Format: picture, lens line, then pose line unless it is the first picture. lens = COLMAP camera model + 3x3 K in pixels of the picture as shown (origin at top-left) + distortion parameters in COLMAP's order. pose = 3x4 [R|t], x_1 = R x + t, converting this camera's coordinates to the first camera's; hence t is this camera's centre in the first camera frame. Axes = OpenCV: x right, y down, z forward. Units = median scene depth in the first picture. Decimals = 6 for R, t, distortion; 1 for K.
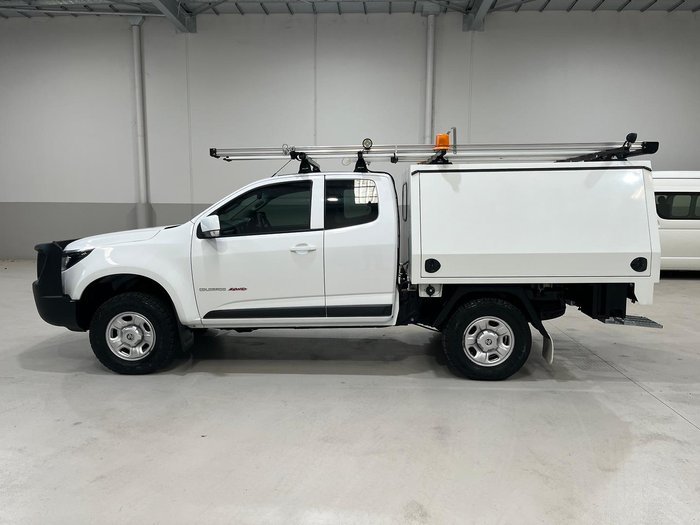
lens RADIAL K [[531.3, 0, 350.2], [0, 531.3, 267.0], [0, 0, 1]] dist [0.069214, -0.097461]
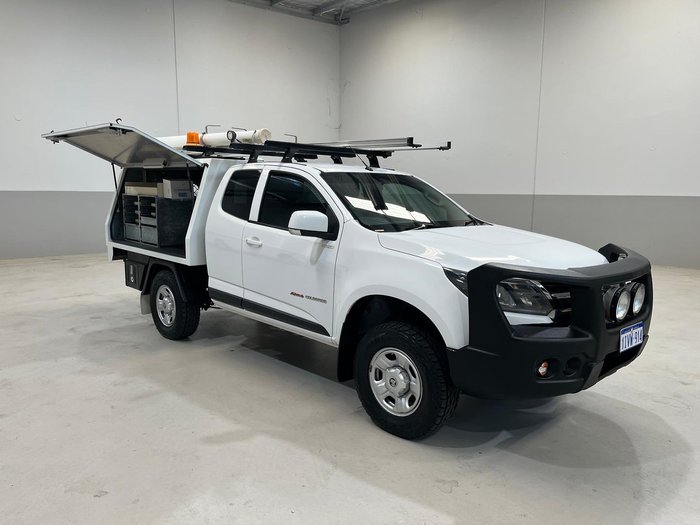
lens RADIAL K [[531.3, 0, 348.2], [0, 531.3, 265.9], [0, 0, 1]] dist [0.069214, -0.097461]
pose [[-0.729049, -0.105861, 0.676225, -0.821361], [0.069391, 0.971446, 0.226887, -0.236540], [-0.680935, 0.212336, -0.700886, 1.882026]]
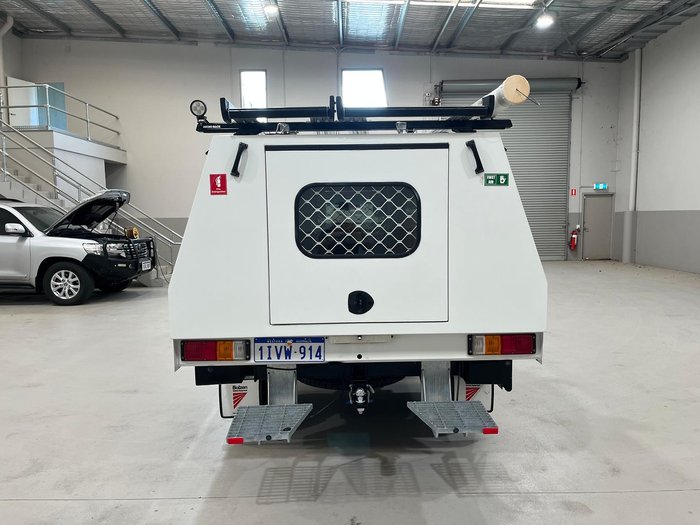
lens RADIAL K [[531.3, 0, 351.7], [0, 531.3, 267.6], [0, 0, 1]] dist [0.069214, -0.097461]
pose [[0.056839, 0.091325, -0.994198, 1.107717], [-0.105600, 0.990772, 0.084973, -0.116937], [0.992783, 0.100157, 0.065959, 1.080281]]
